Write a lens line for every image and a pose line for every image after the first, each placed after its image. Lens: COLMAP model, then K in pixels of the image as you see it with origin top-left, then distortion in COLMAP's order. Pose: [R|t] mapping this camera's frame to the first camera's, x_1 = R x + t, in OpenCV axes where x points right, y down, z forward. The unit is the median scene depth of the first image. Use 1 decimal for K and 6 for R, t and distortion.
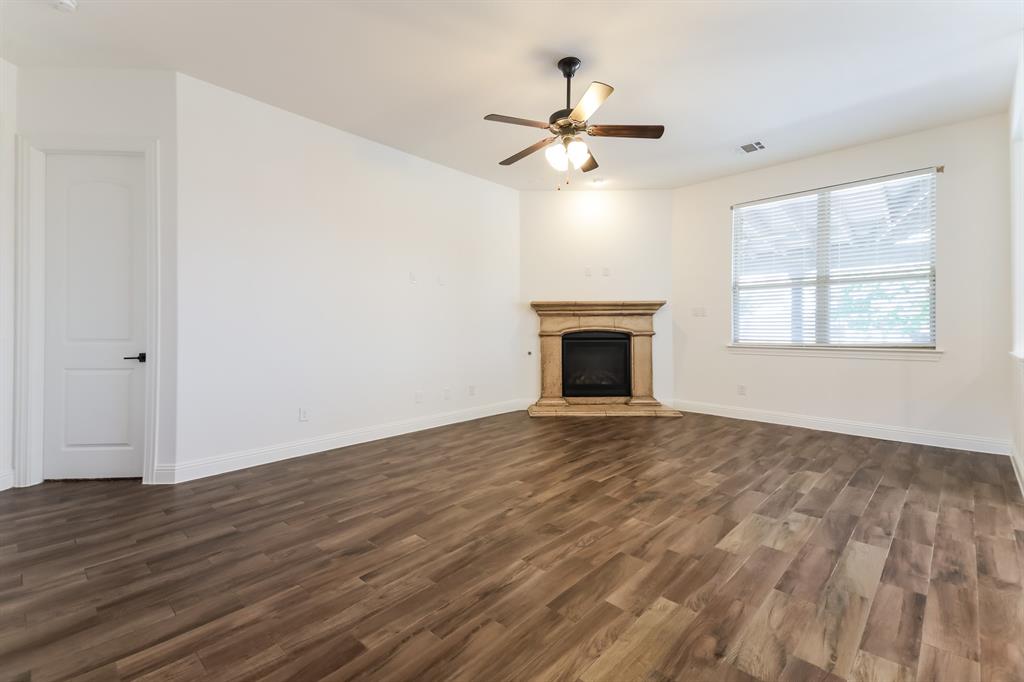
lens RADIAL K [[455.5, 0, 516.9], [0, 455.5, 332.1], [0, 0, 1]] dist [0.055192, -0.001223]
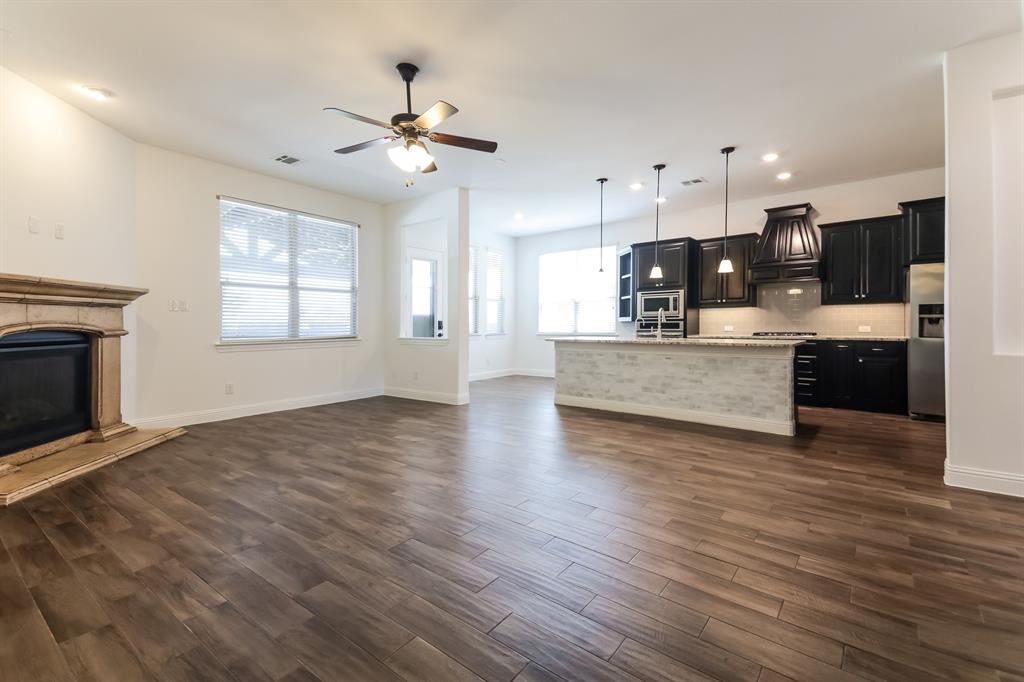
lens RADIAL K [[455.5, 0, 522.9], [0, 455.5, 322.6], [0, 0, 1]] dist [0.055192, -0.001223]
pose [[-0.125943, 0.006338, 0.992017, -0.552978], [0.011178, 0.999925, -0.004969, -0.002375], [-0.991974, 0.010463, -0.126005, 0.508703]]
